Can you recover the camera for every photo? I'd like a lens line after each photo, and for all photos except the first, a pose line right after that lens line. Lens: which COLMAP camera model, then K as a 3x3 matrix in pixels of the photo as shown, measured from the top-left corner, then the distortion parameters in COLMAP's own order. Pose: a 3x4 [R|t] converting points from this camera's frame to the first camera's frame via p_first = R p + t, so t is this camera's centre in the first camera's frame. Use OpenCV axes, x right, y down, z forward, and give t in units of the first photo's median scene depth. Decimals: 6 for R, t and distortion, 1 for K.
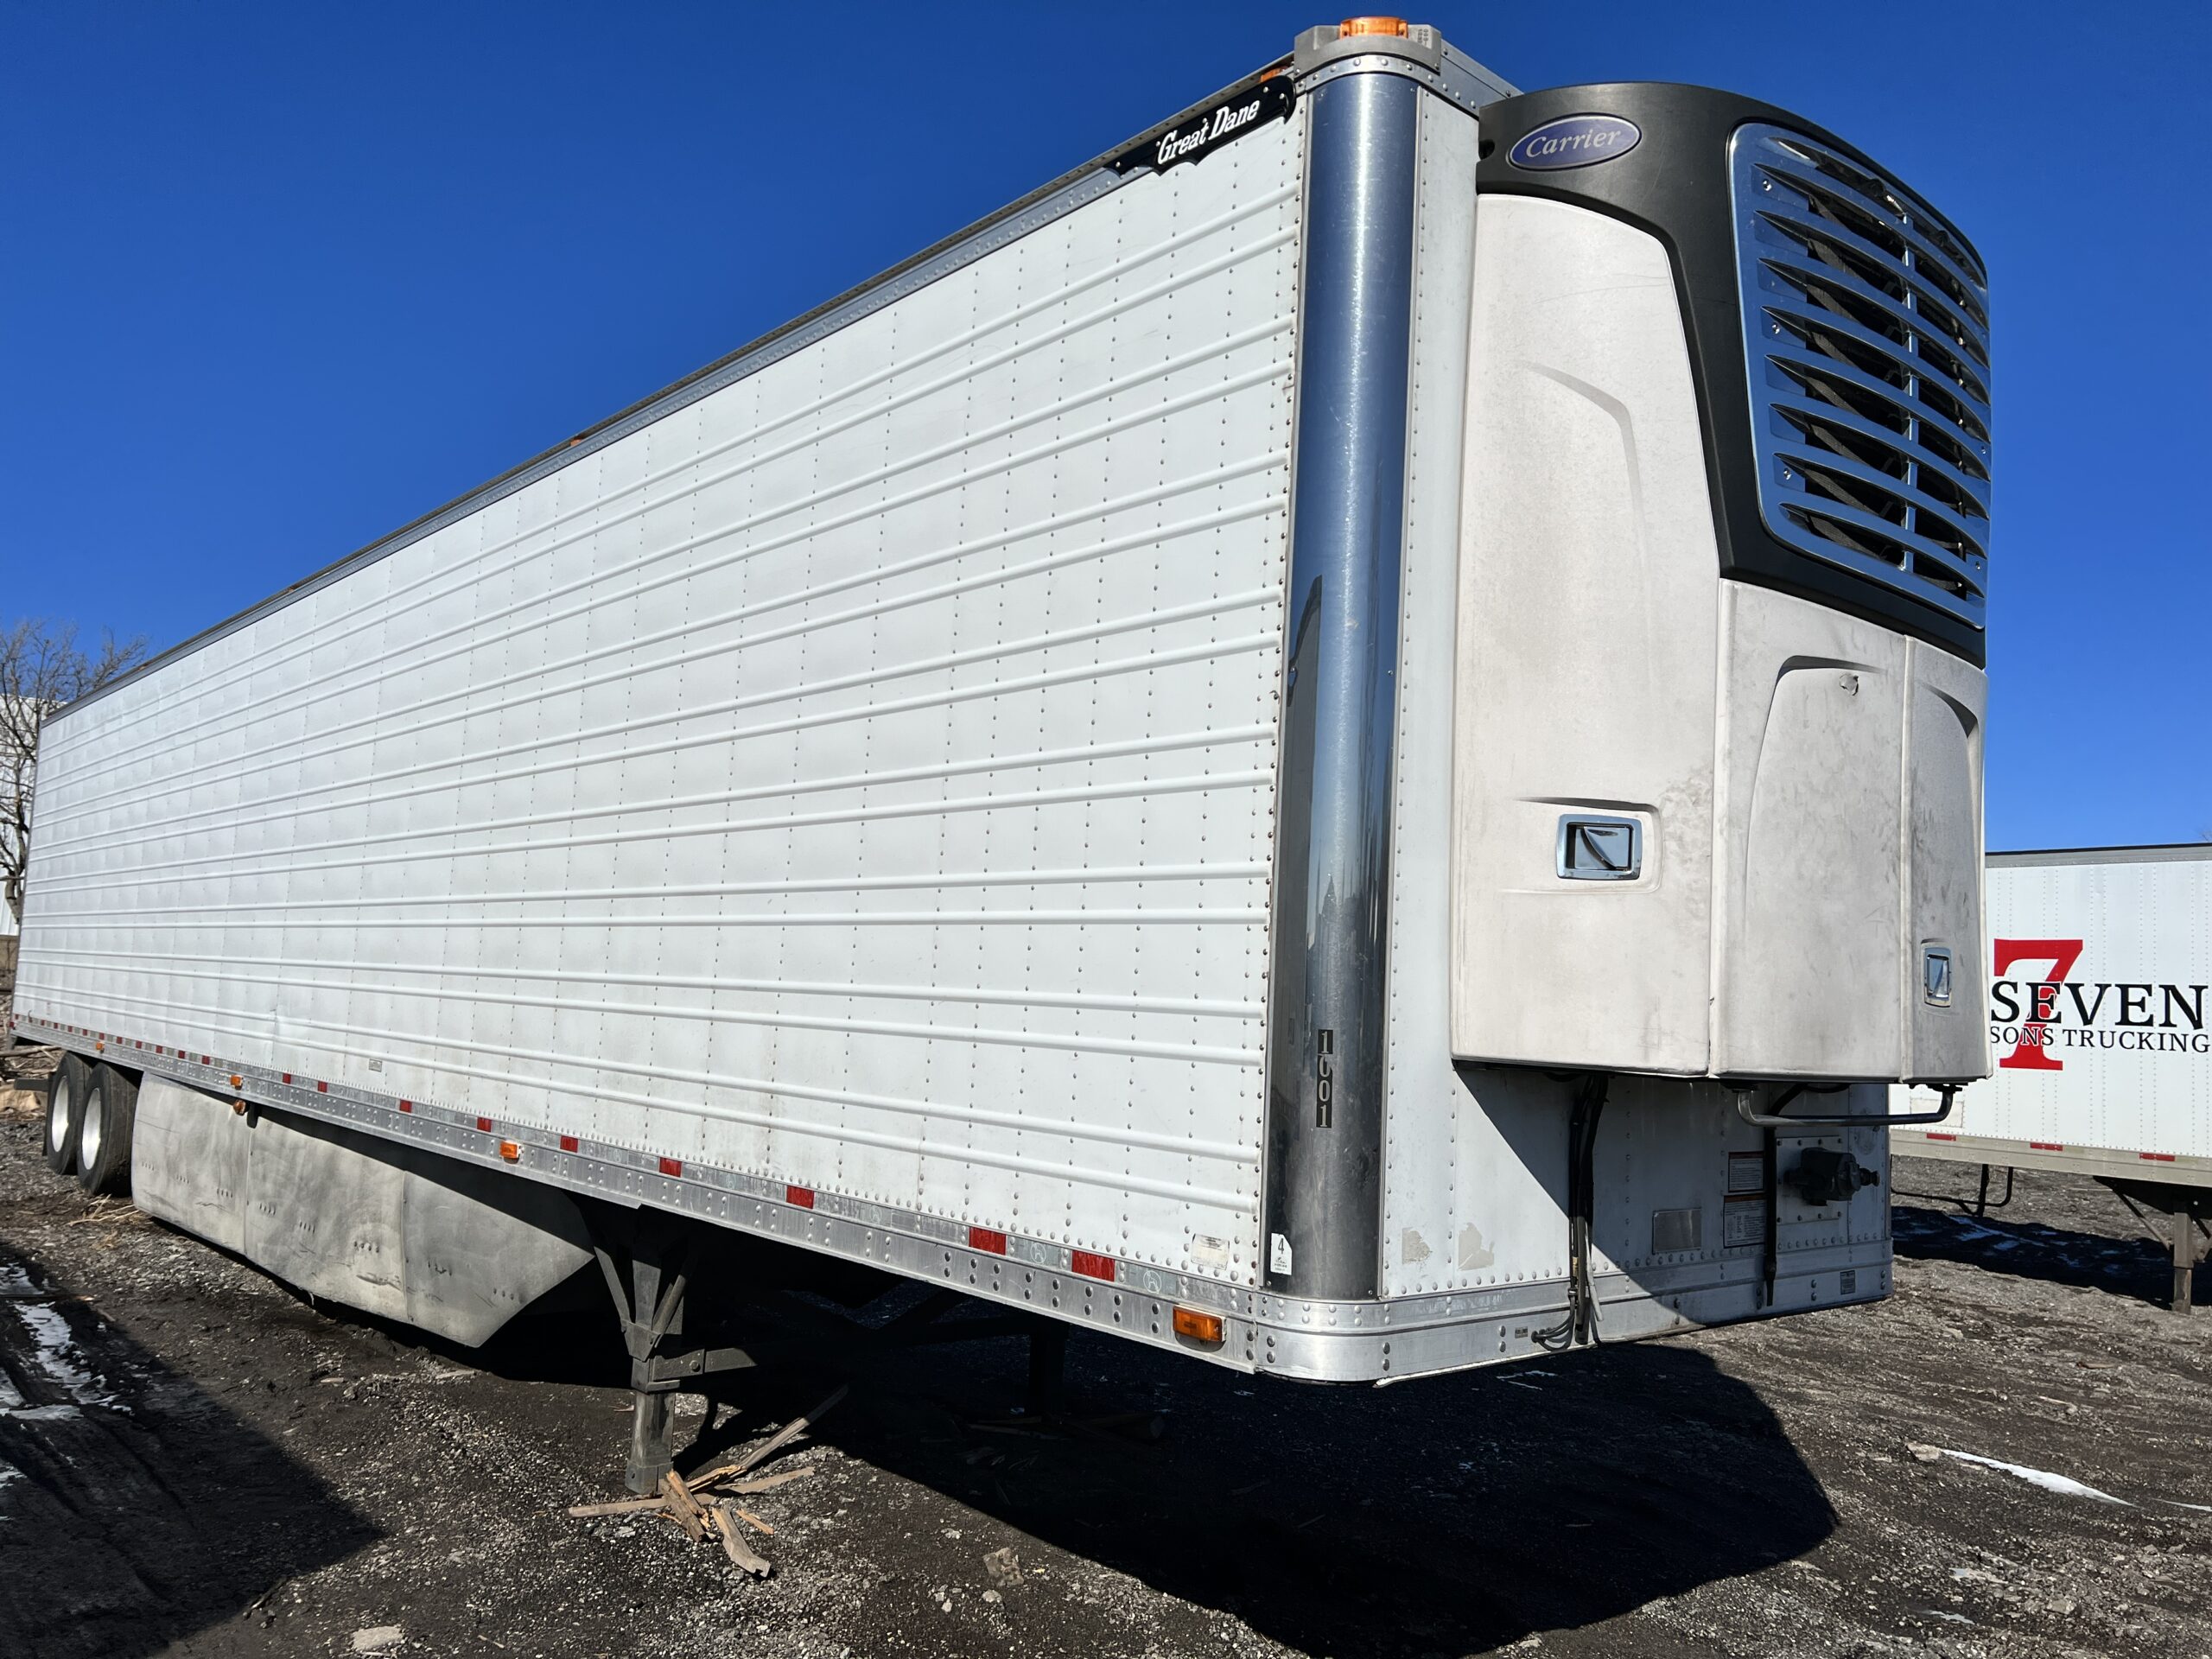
lens RADIAL K [[1651.2, 0, 1111.4], [0, 1651.2, 818.2], [0, 0, 1]] dist [0.065949, -0.070915]
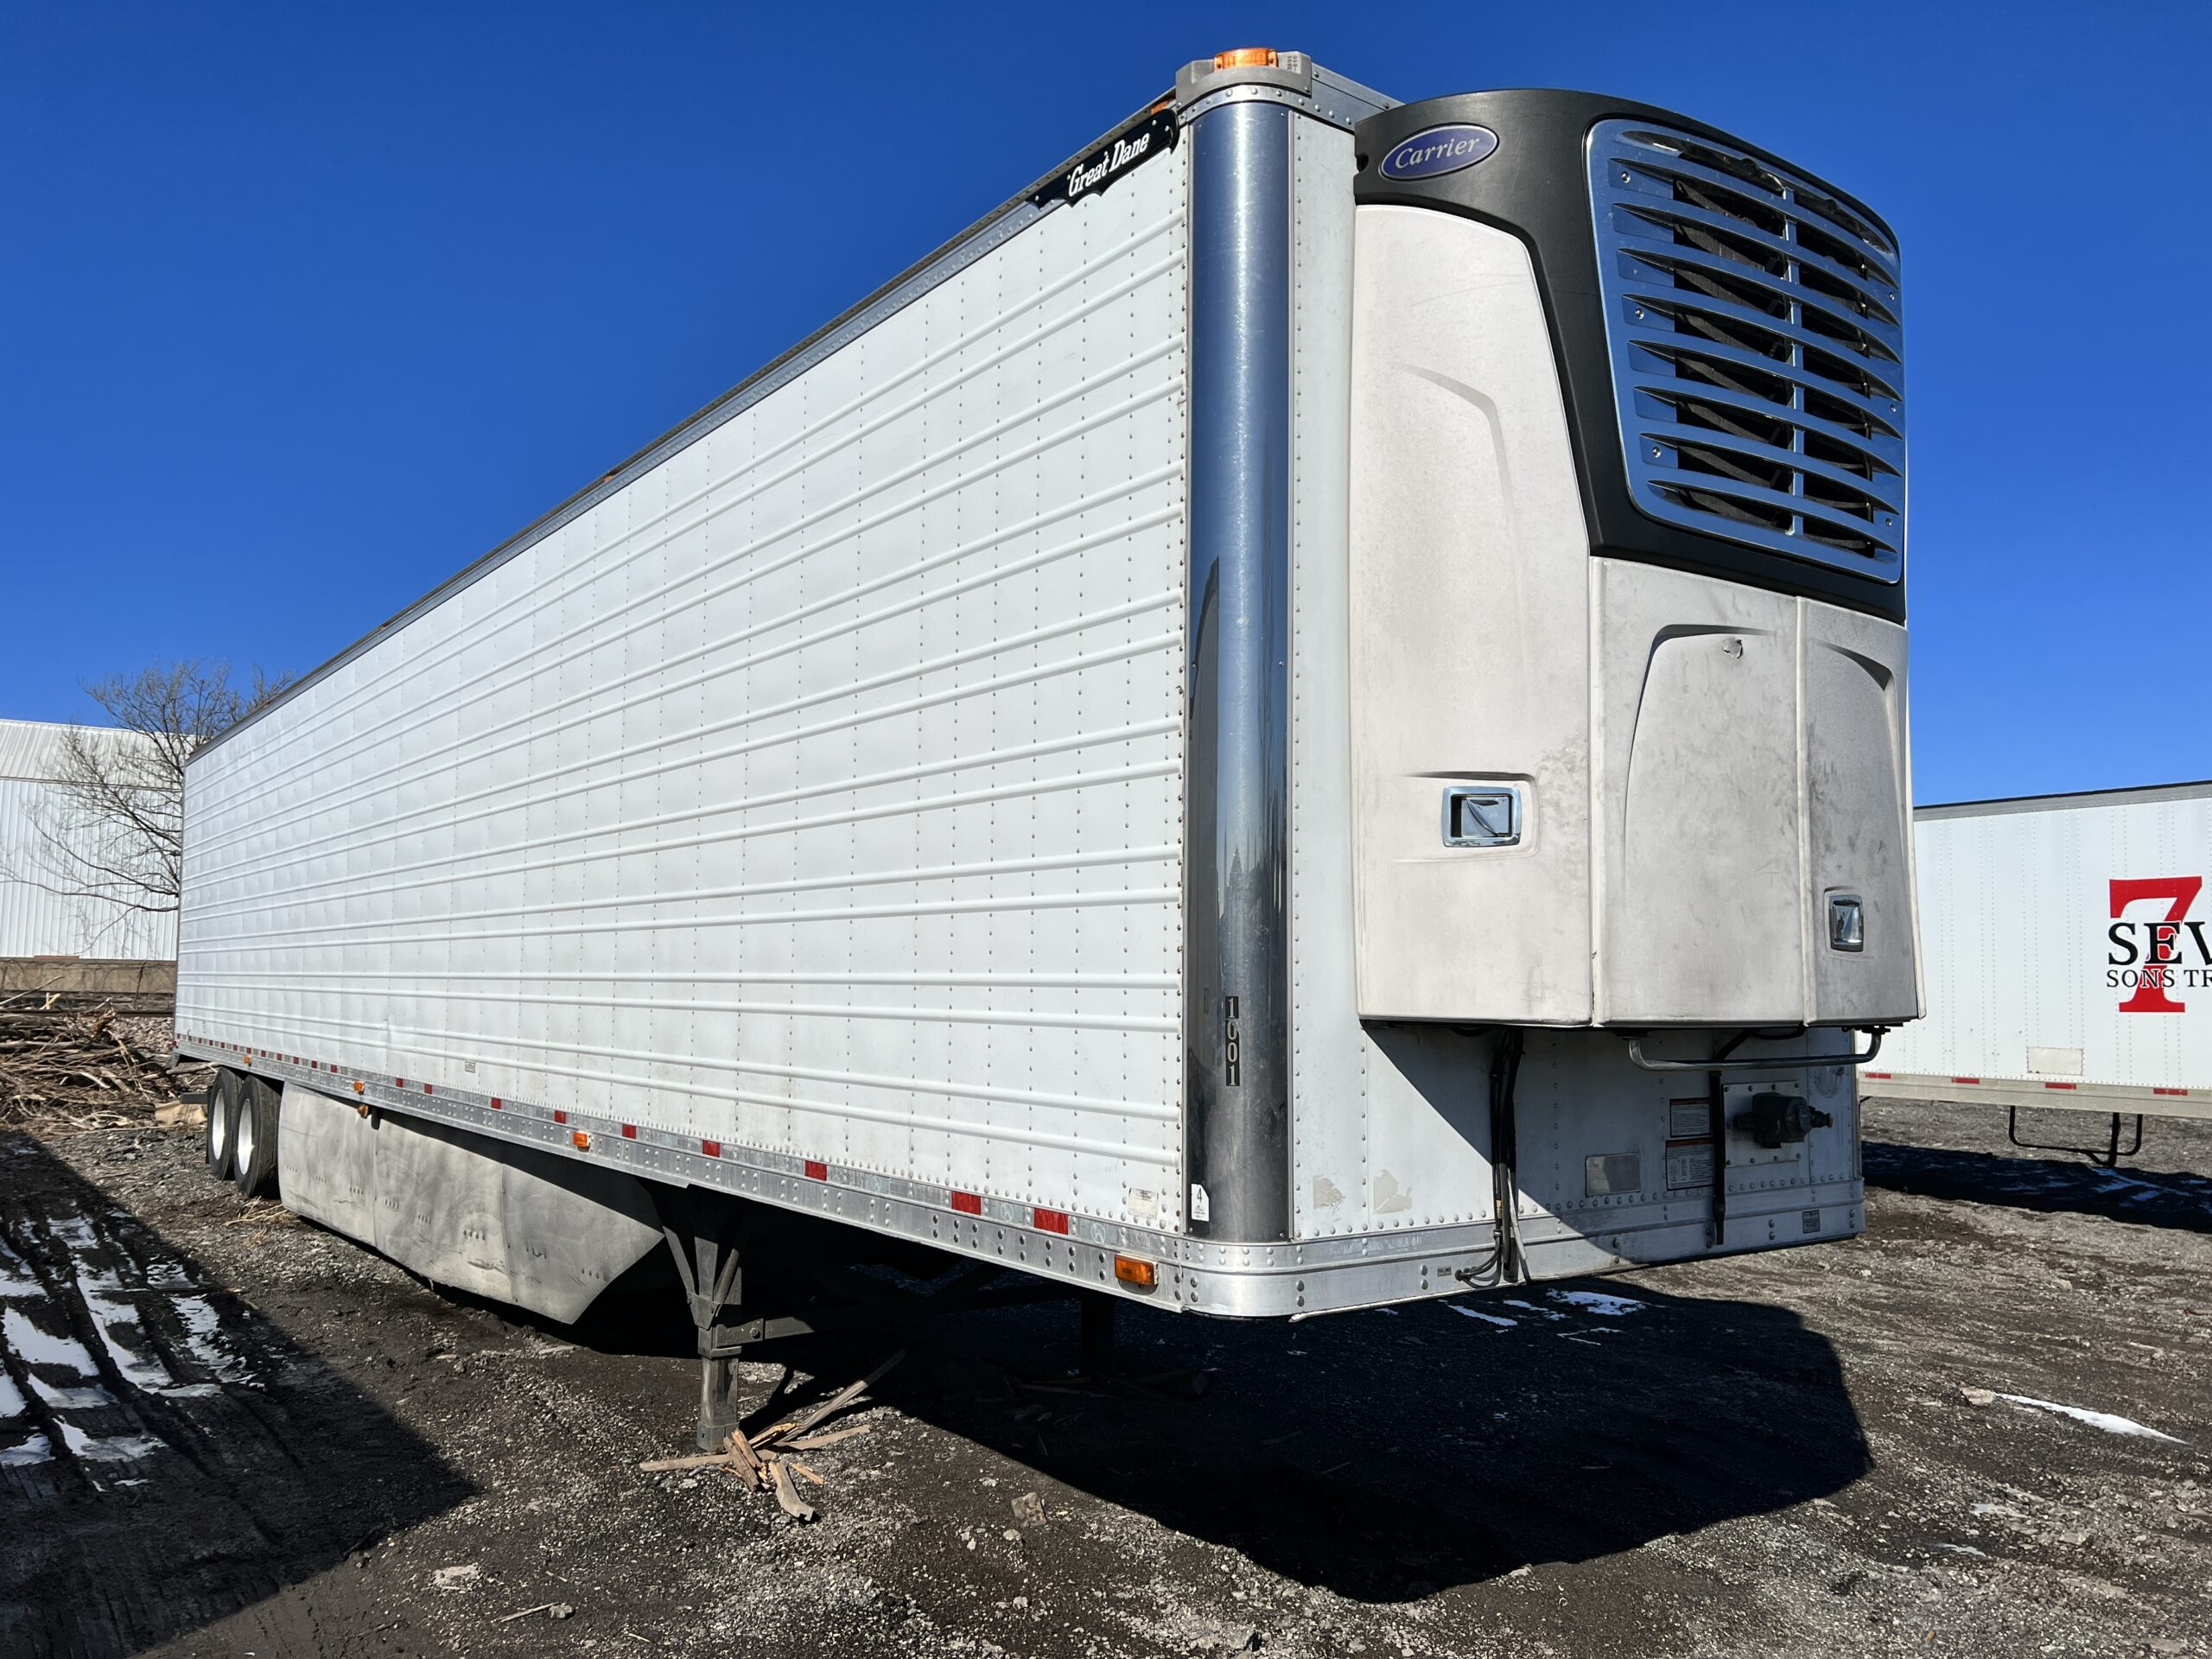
lens RADIAL K [[1671.8, 0, 1106.0], [0, 1671.8, 829.5], [0, 0, 1]] dist [0.071430, -0.082894]
pose [[0.994891, -0.048404, -0.088596, 0.103014], [0.049940, 0.998636, 0.015208, -0.001668], [0.087739, -0.019555, 0.995952, -0.068104]]
